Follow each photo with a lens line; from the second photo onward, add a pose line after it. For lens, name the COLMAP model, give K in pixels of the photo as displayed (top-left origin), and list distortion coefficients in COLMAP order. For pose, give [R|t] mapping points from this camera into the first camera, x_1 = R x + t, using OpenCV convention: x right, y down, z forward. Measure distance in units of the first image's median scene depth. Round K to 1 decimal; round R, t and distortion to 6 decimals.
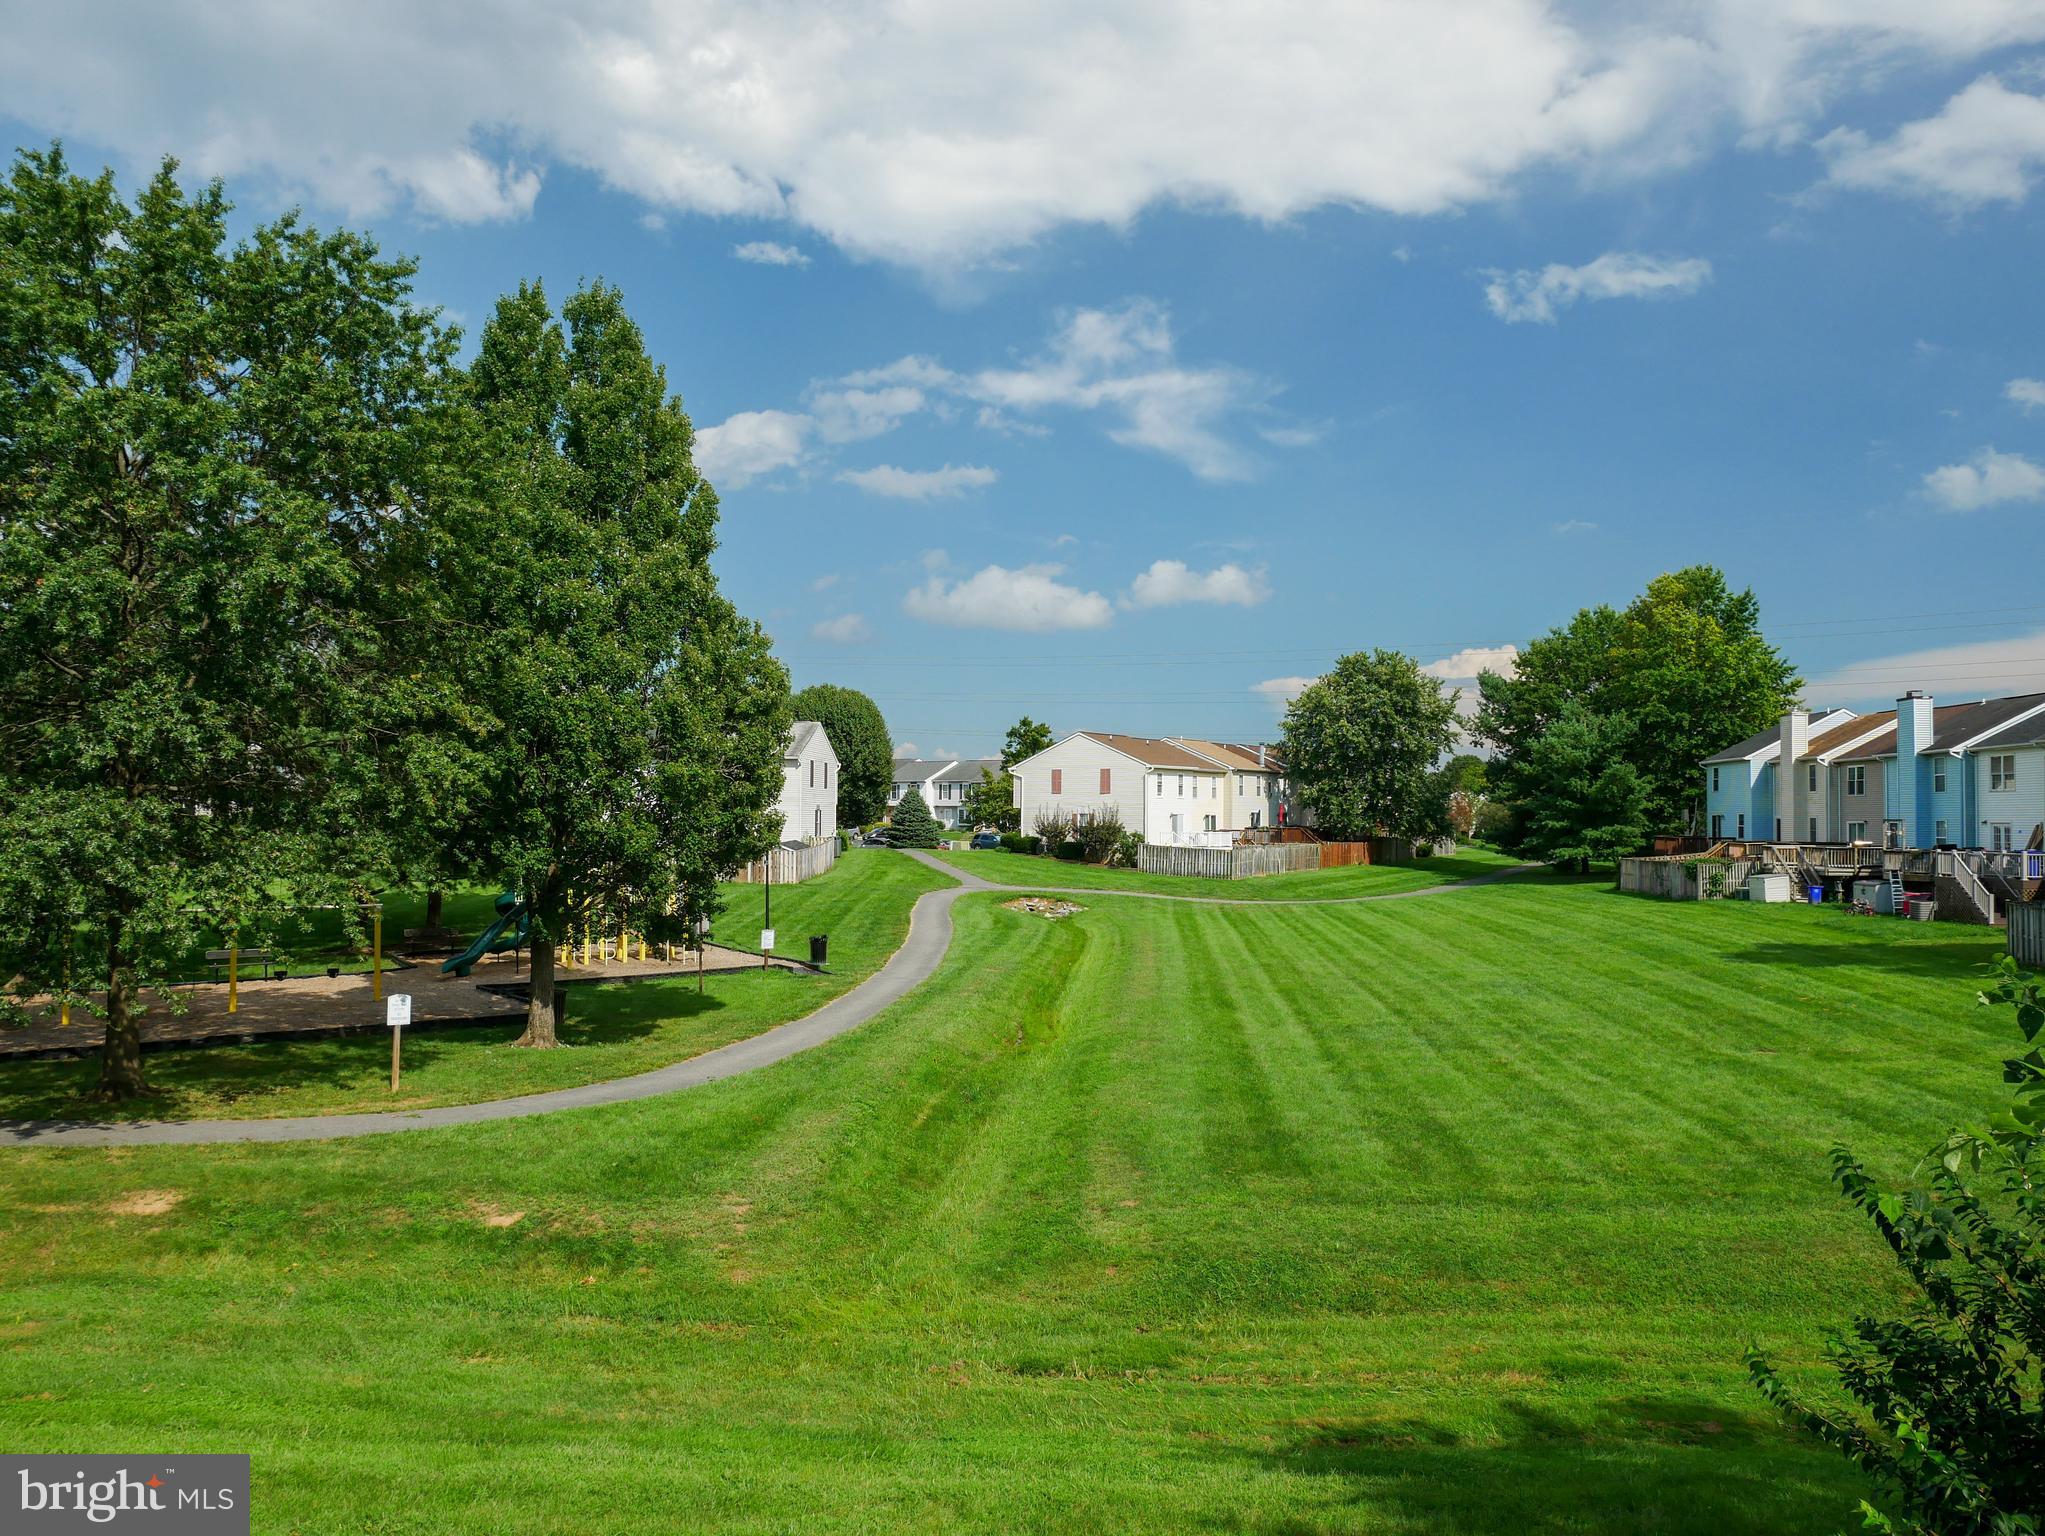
lens RADIAL K [[1462.1, 0, 1022.5], [0, 1462.1, 768.0], [0, 0, 1]] dist [-0.037653, 0.002709]
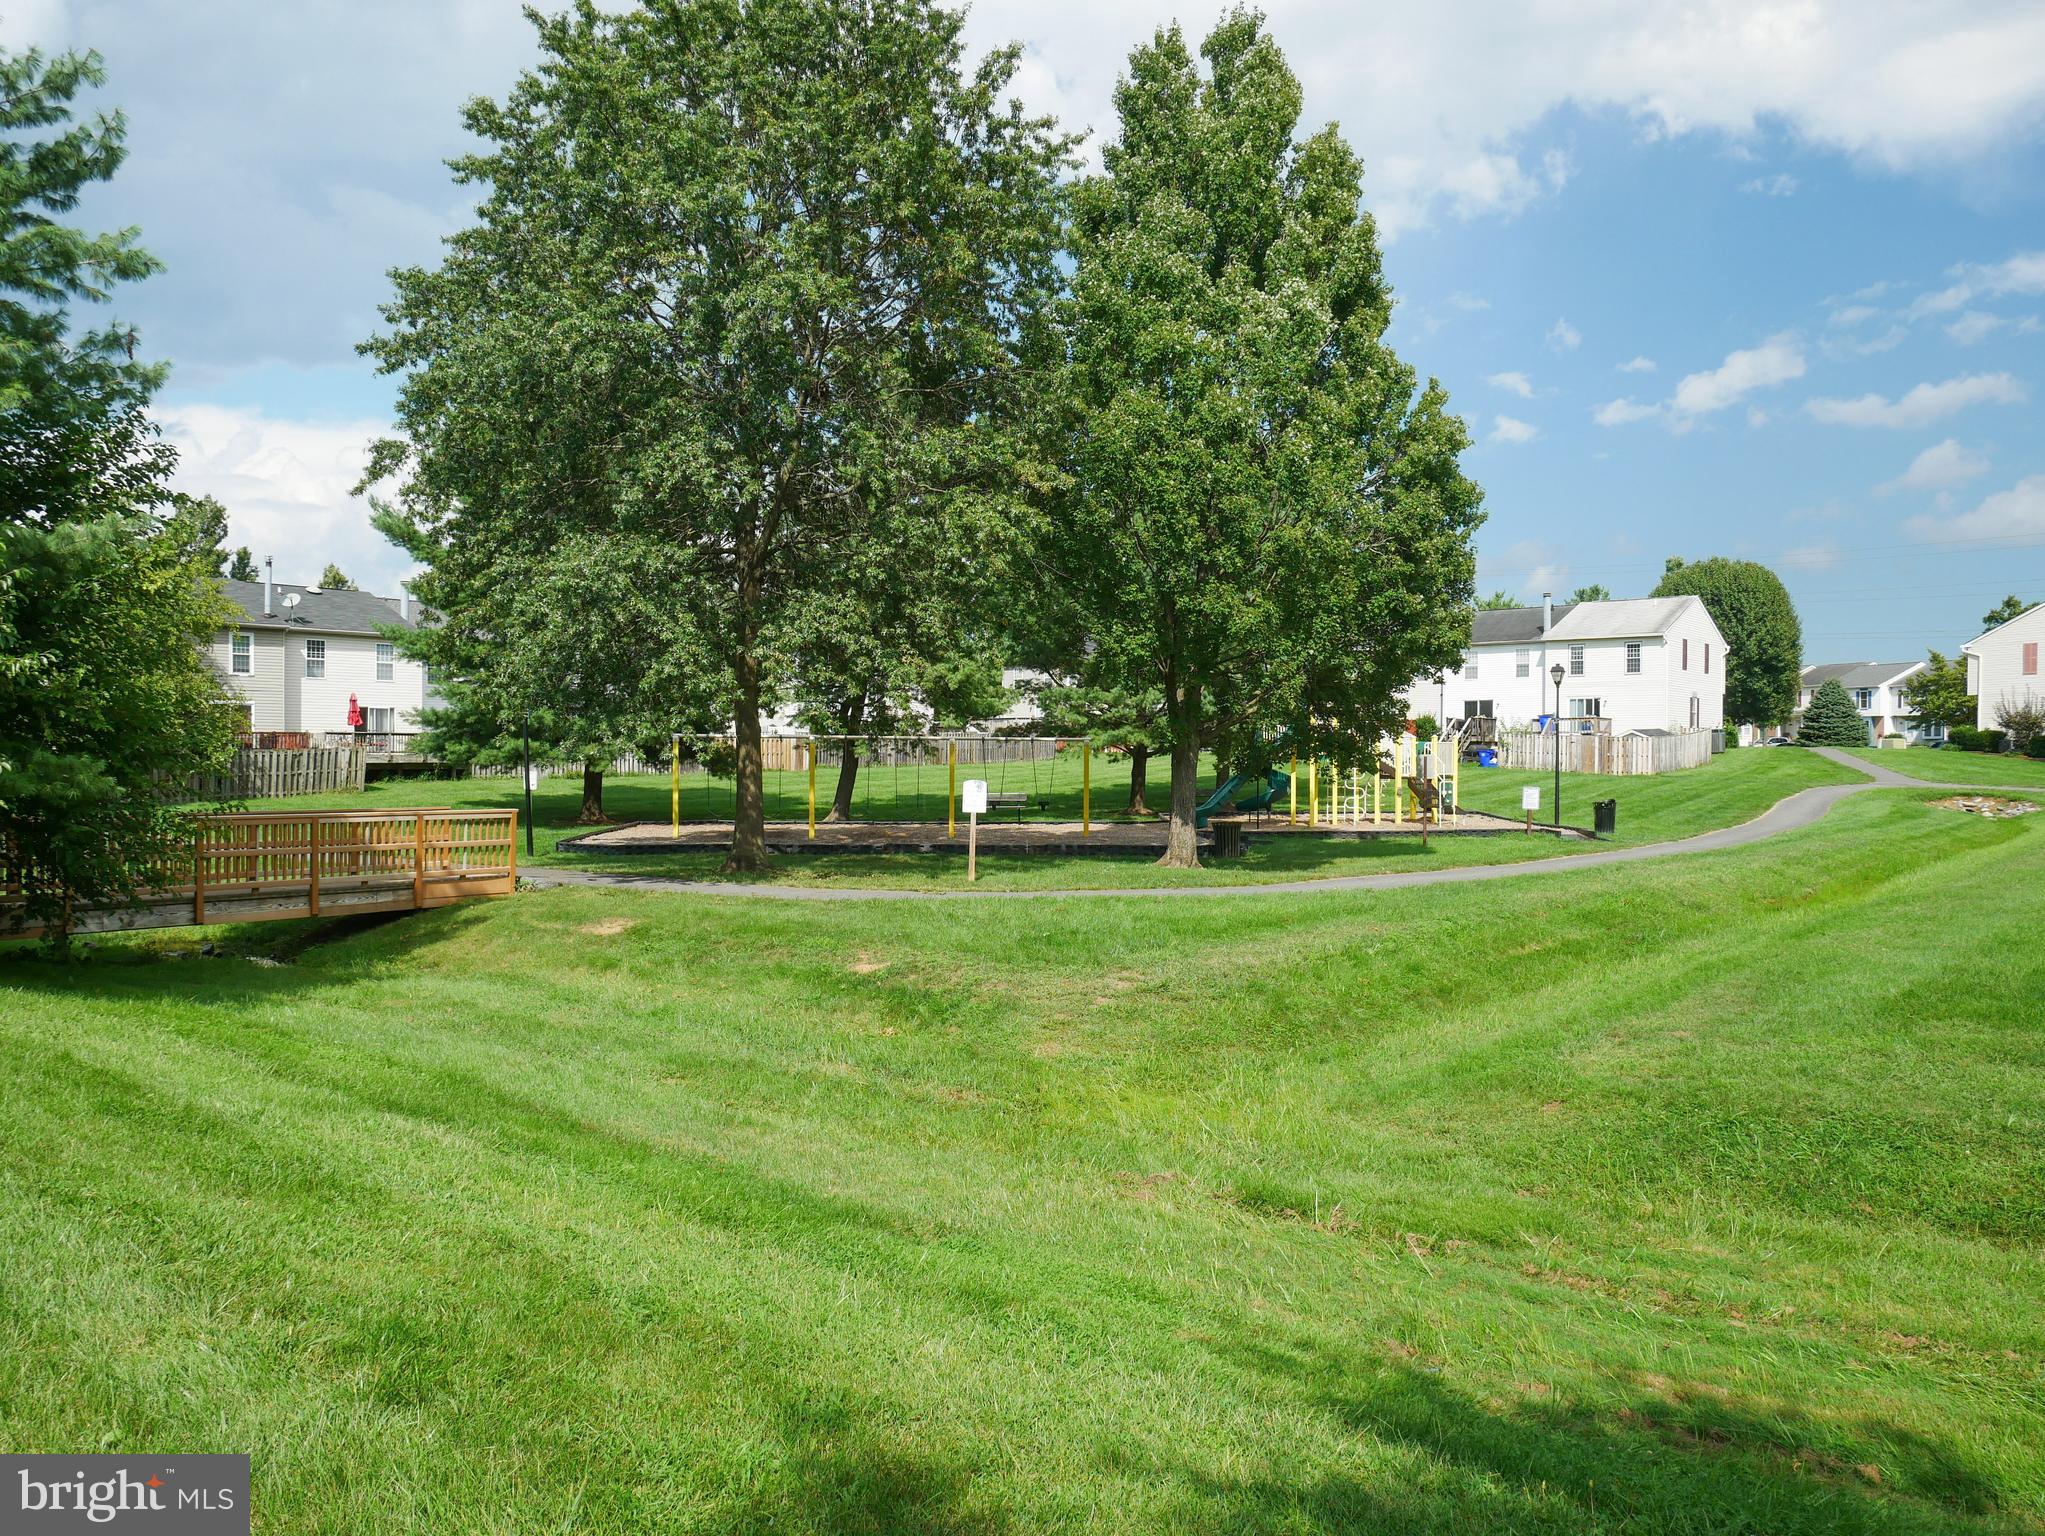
lens RADIAL K [[1462.1, 0, 1022.5], [0, 1462.1, 768.0], [0, 0, 1]] dist [-0.037653, 0.002709]
pose [[0.808433, 0.004527, -0.588570, 0.079140], [0.018823, 0.999260, 0.033540, 0.062533], [0.588287, -0.038193, 0.807750, 0.137125]]
